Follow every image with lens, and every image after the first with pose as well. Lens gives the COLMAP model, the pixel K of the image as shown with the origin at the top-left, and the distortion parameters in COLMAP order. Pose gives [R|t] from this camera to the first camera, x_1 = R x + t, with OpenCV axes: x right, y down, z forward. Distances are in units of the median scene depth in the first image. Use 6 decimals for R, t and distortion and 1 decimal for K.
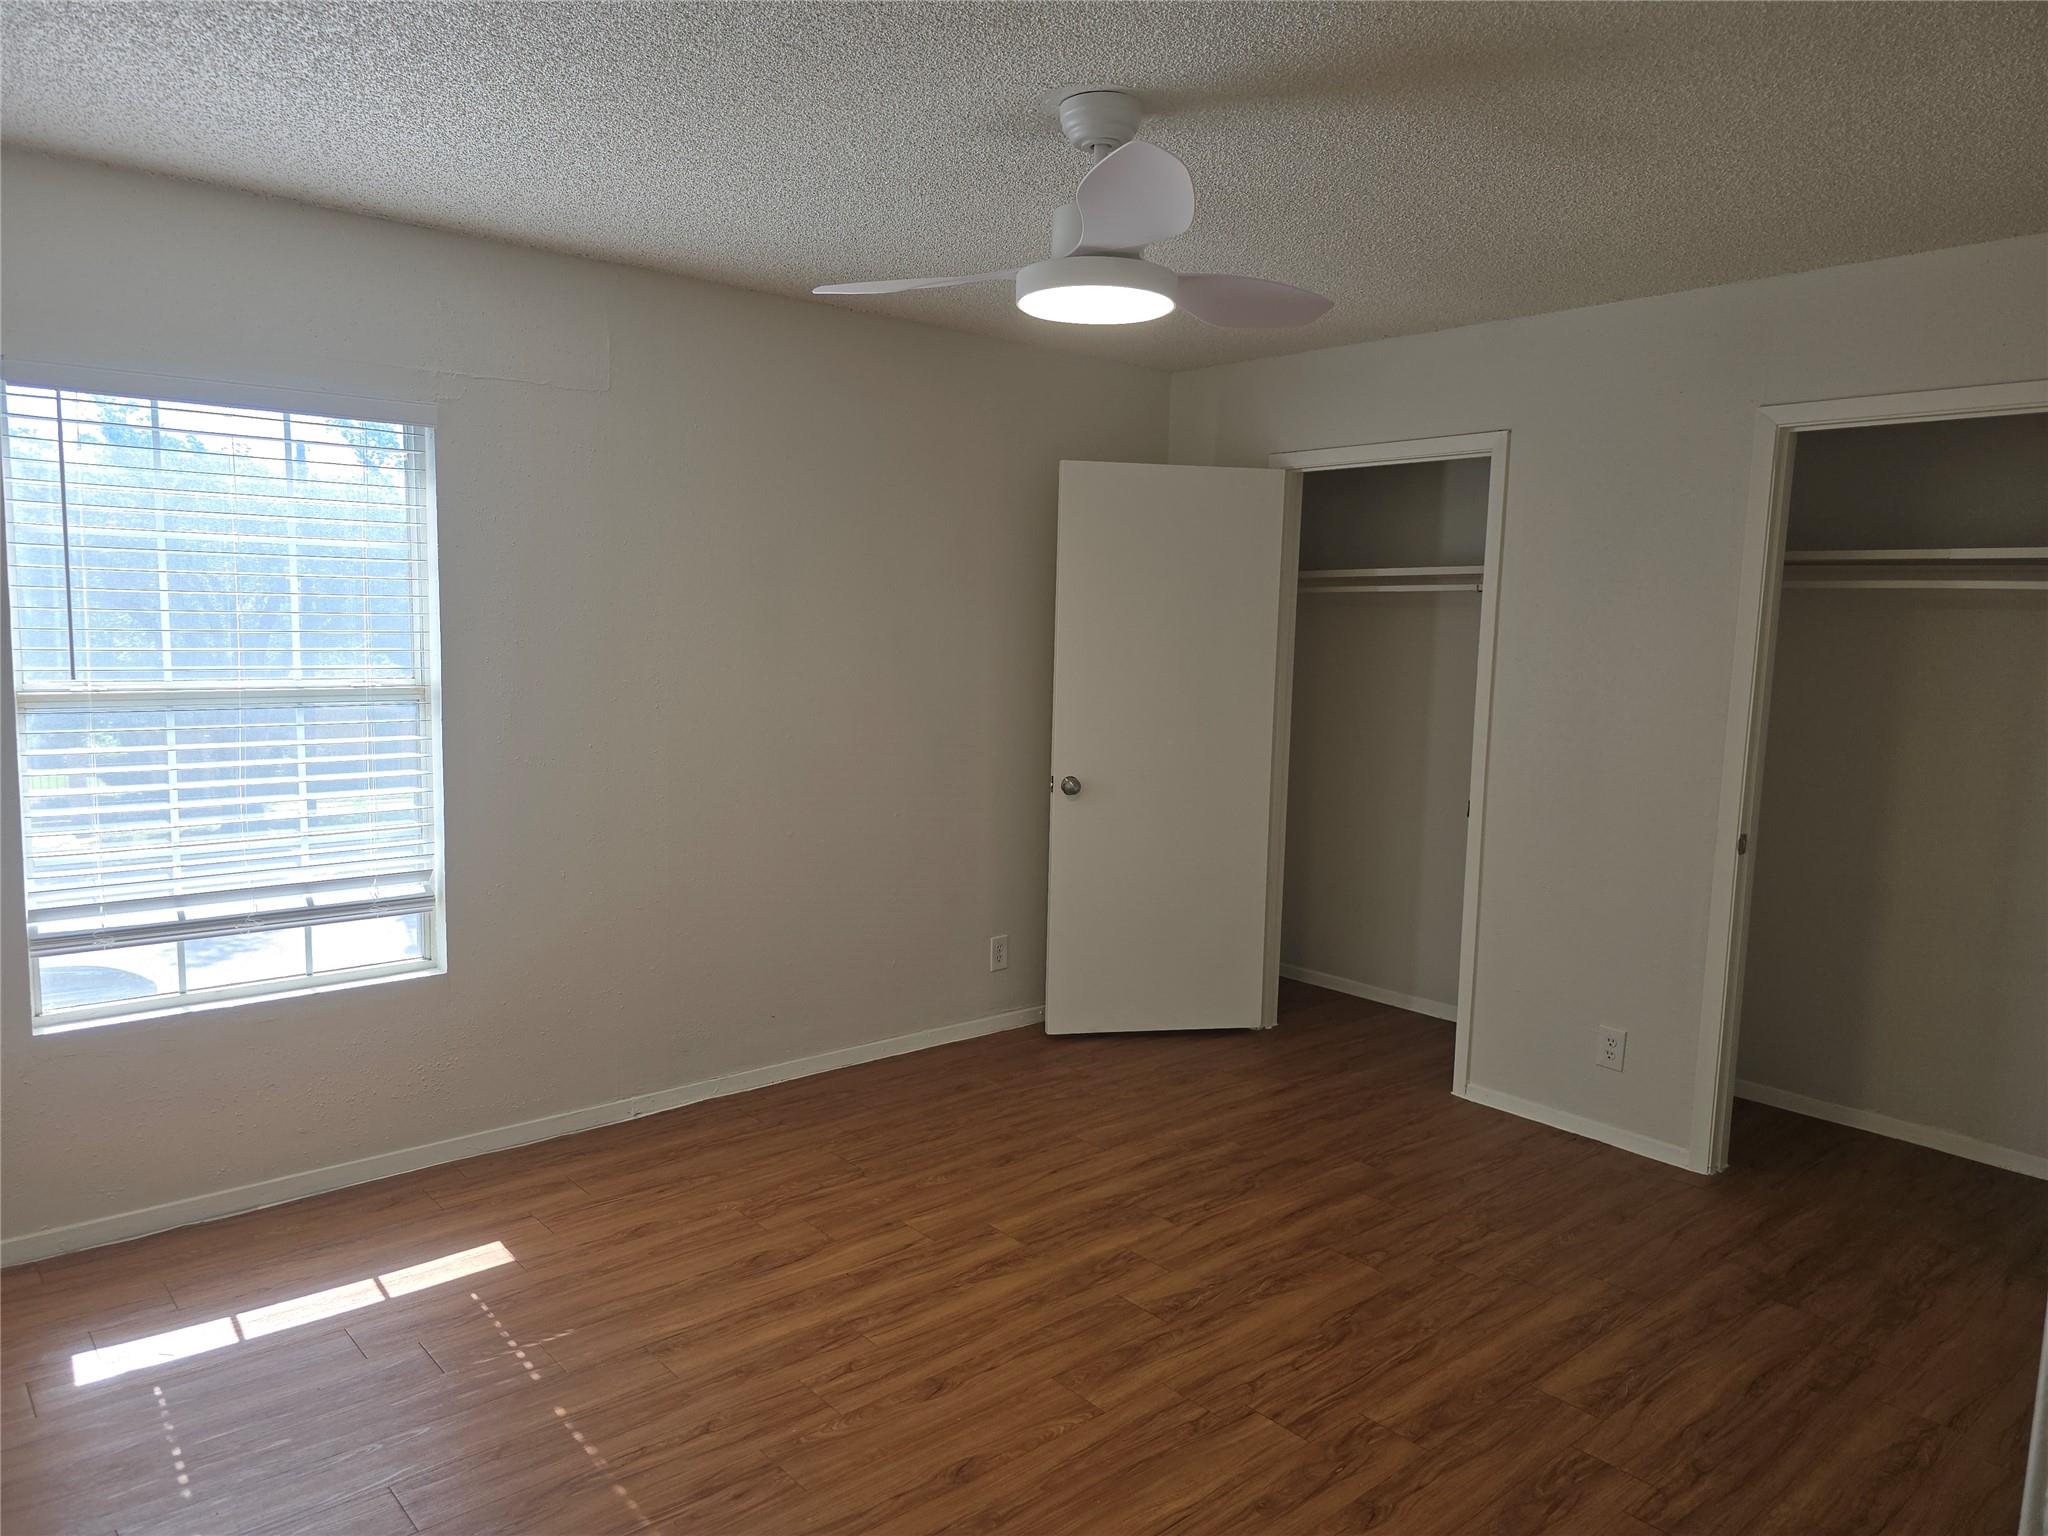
lens RADIAL K [[1372.3, 0, 1015.2], [0, 1372.3, 768.6], [0, 0, 1]] dist [0.044720, -0.012500]
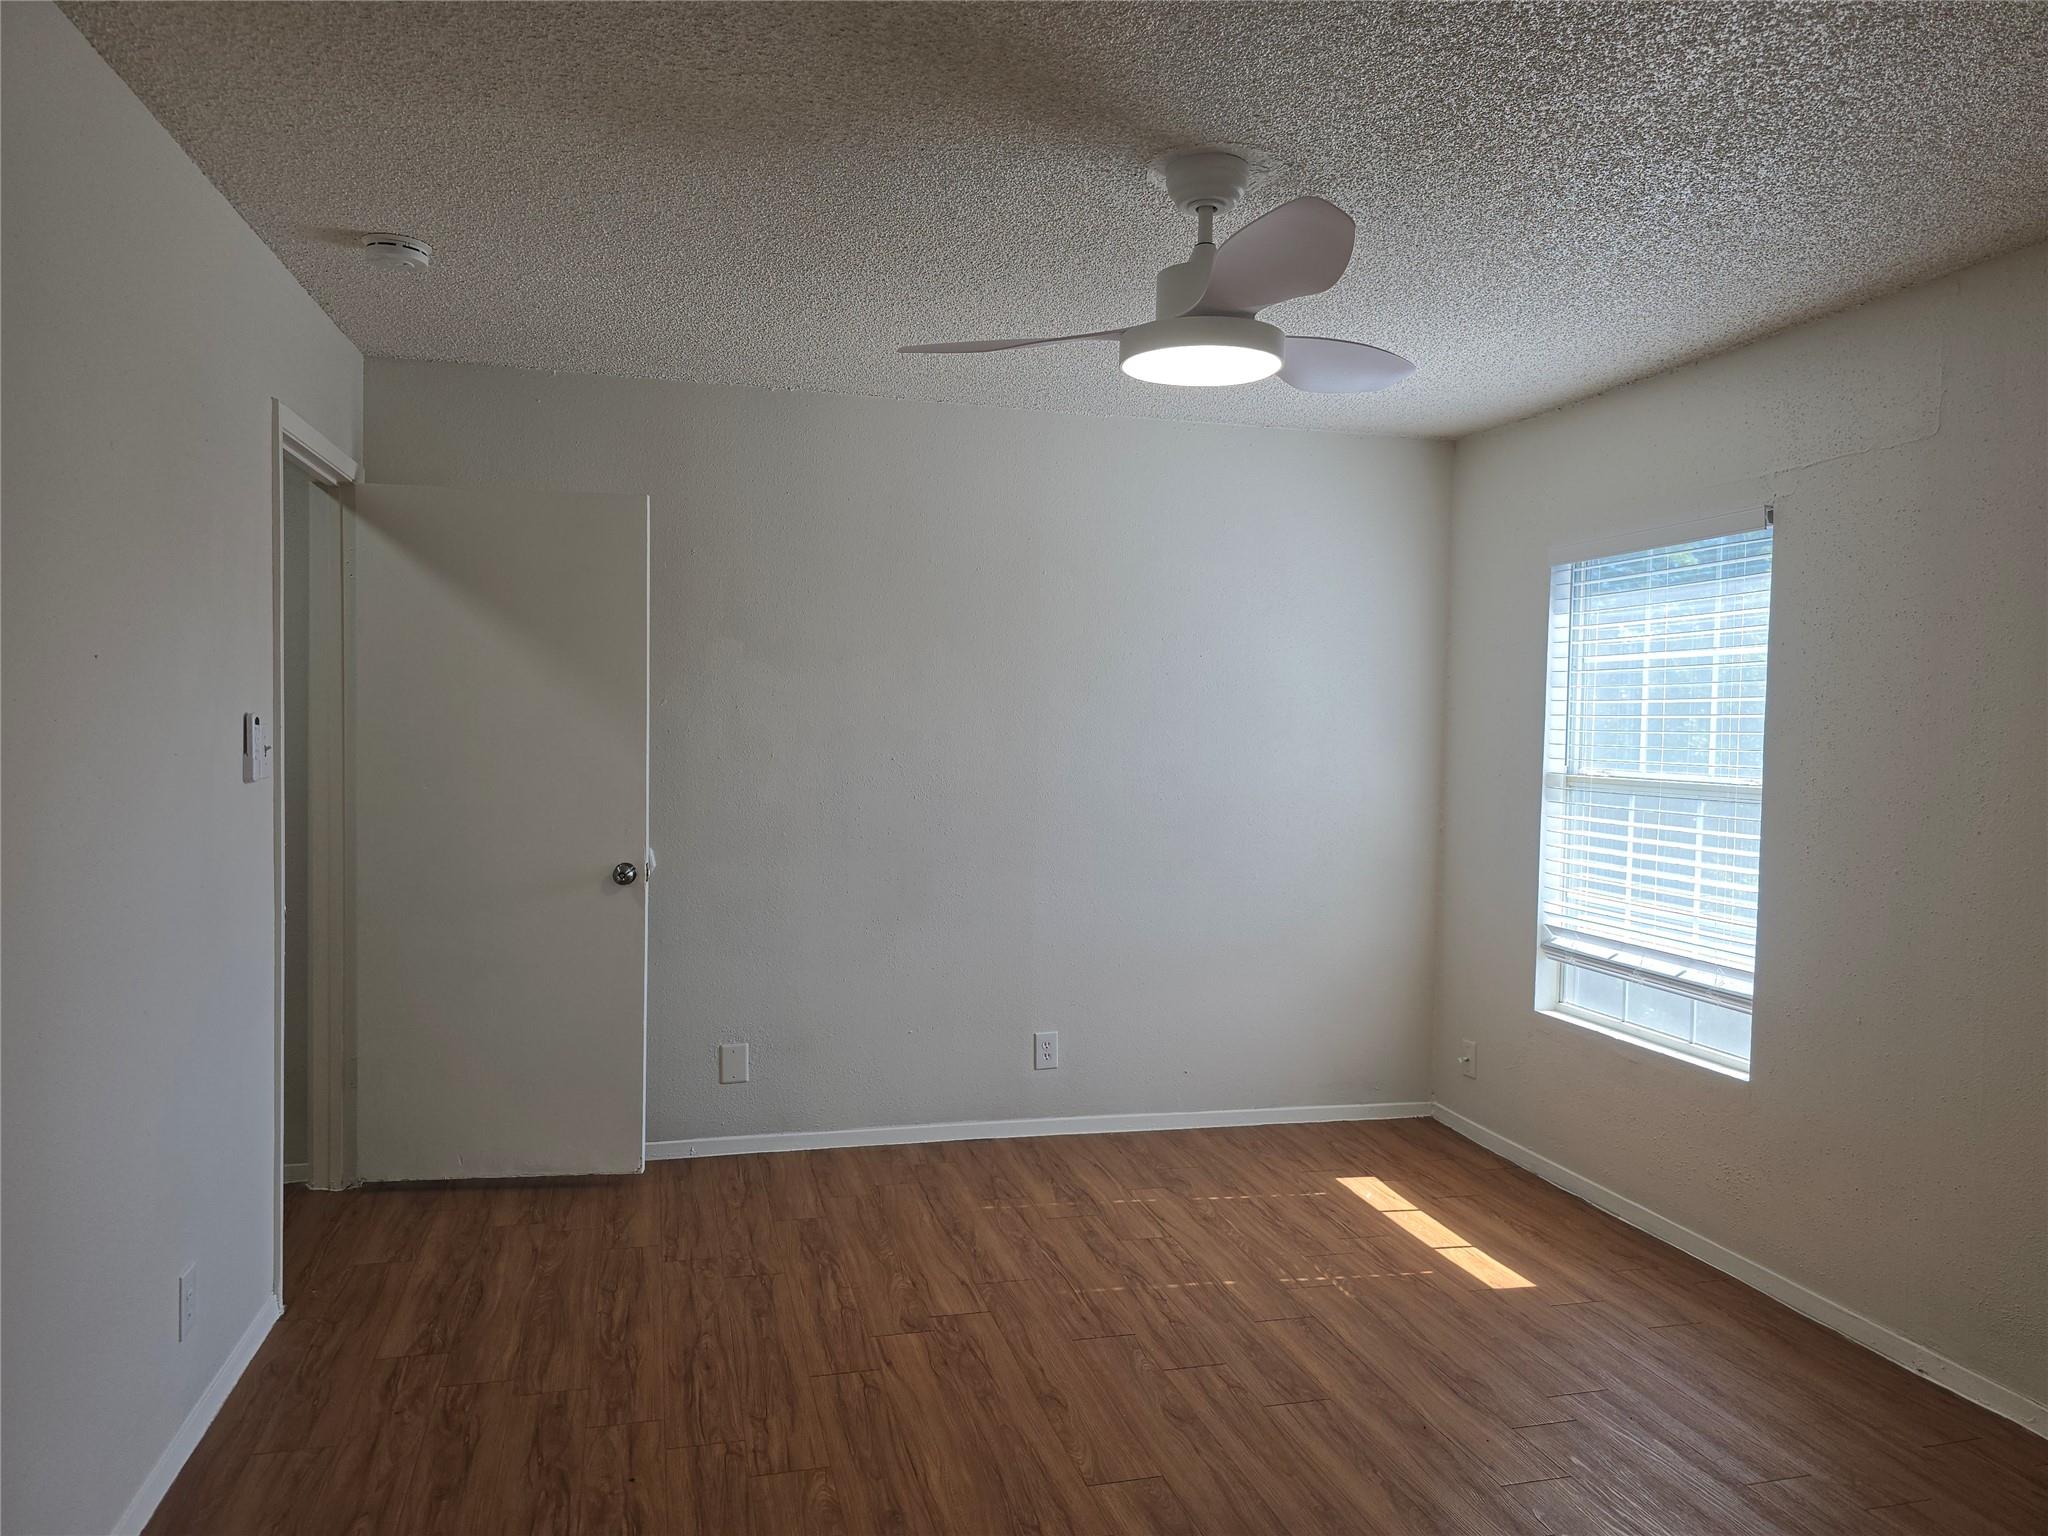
lens RADIAL K [[1372.3, 0, 1016.0], [0, 1372.3, 769.2], [0, 0, 1]] dist [0.044720, -0.012500]
pose [[-0.428220, 0.007173, -0.903646, 0.816929], [-0.124940, 0.989895, 0.067064, -0.084056], [0.894996, 0.141619, -0.422996, 1.088849]]
